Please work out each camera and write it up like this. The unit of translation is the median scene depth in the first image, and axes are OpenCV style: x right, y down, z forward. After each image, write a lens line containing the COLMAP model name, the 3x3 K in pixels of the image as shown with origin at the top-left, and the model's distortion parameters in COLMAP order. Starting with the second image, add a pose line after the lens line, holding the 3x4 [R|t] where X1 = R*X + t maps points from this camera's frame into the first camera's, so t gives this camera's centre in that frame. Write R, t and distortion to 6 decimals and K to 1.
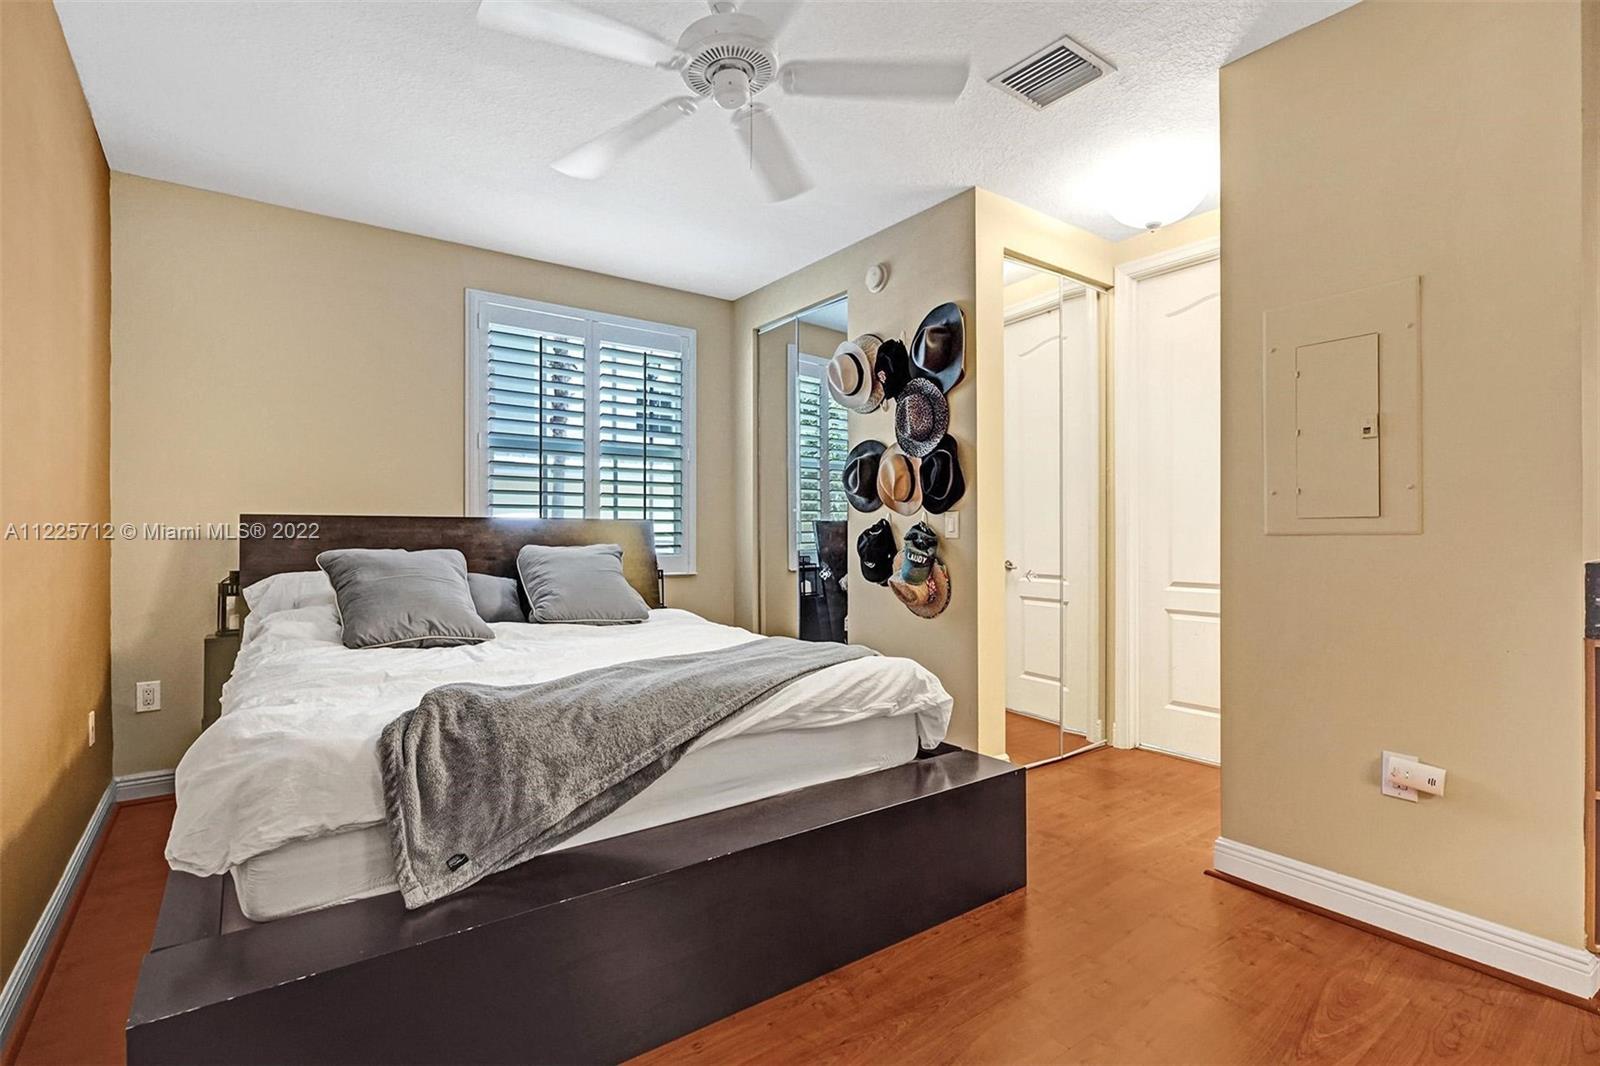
lens RADIAL K [[745.7, 0, 800.0], [0, 745.7, 533.0], [0, 0, 1]] dist [-0.004461, 0.000512]
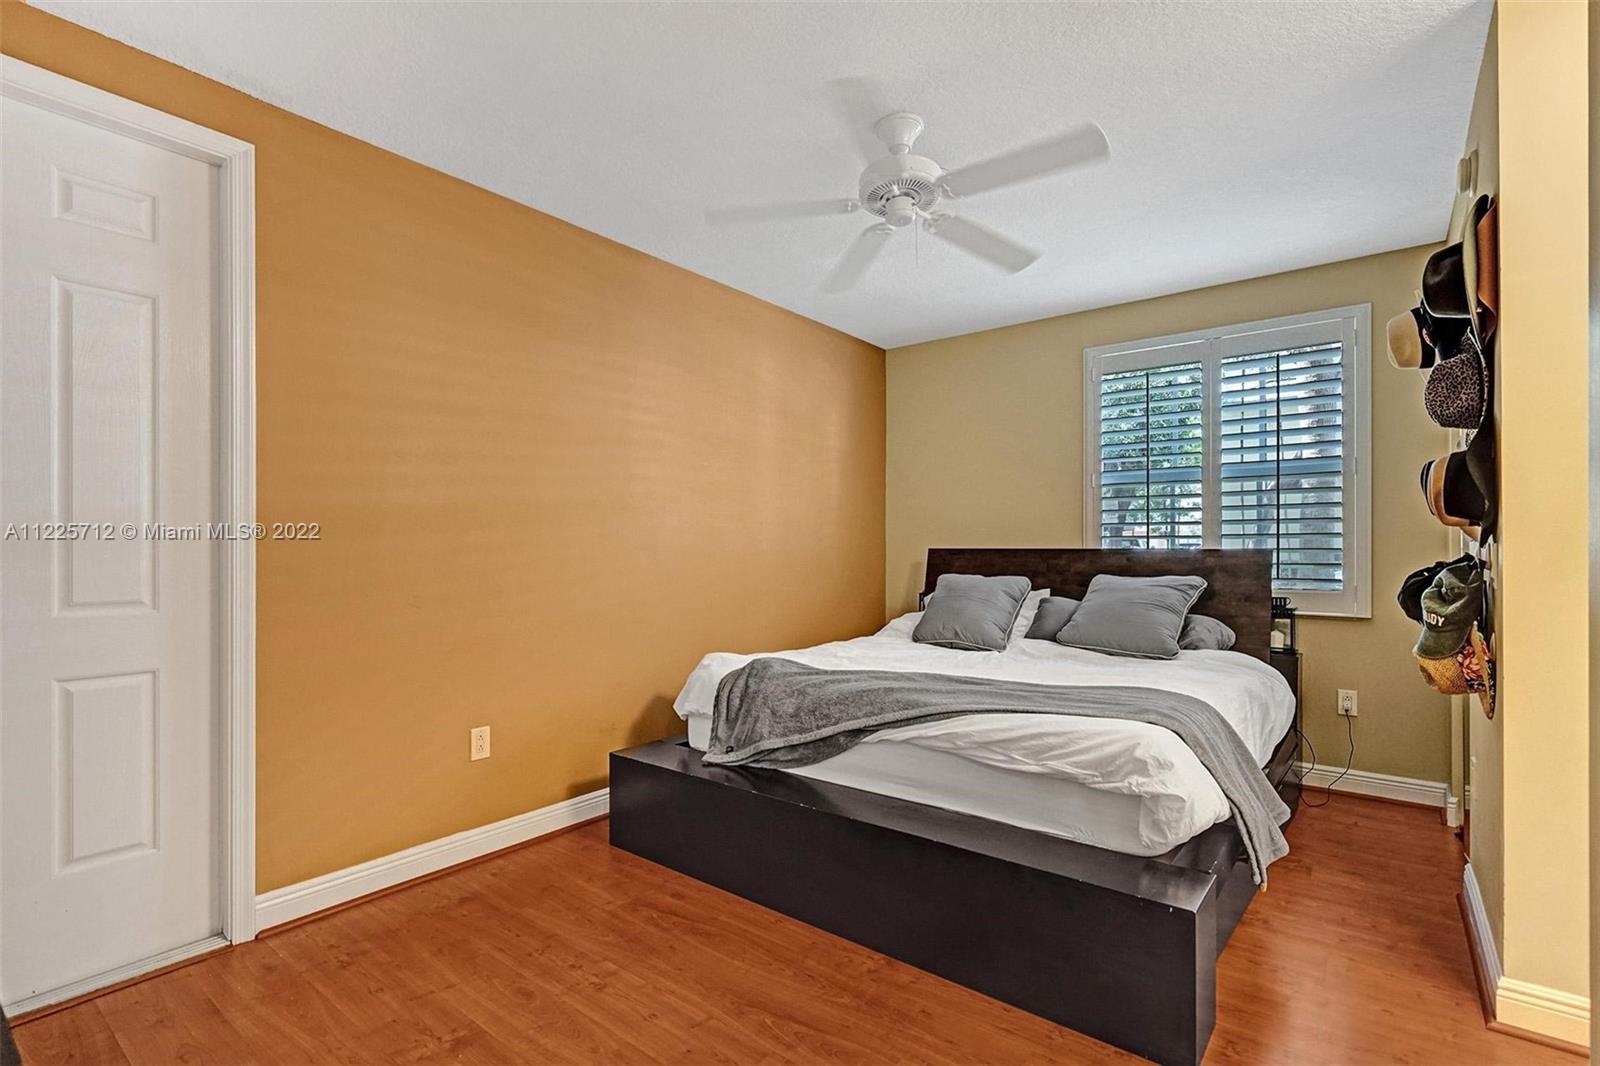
lens RADIAL K [[747.0, 0, 800.3], [0, 747.0, 548.5], [0, 0, 1]] dist [-0.003337, 0.000075]
pose [[0.267442, -0.000601, -0.963574, 0.899419], [0.001343, 0.999999, -0.000251, -0.035335], [0.963573, -0.001227, 0.267442, 0.446735]]
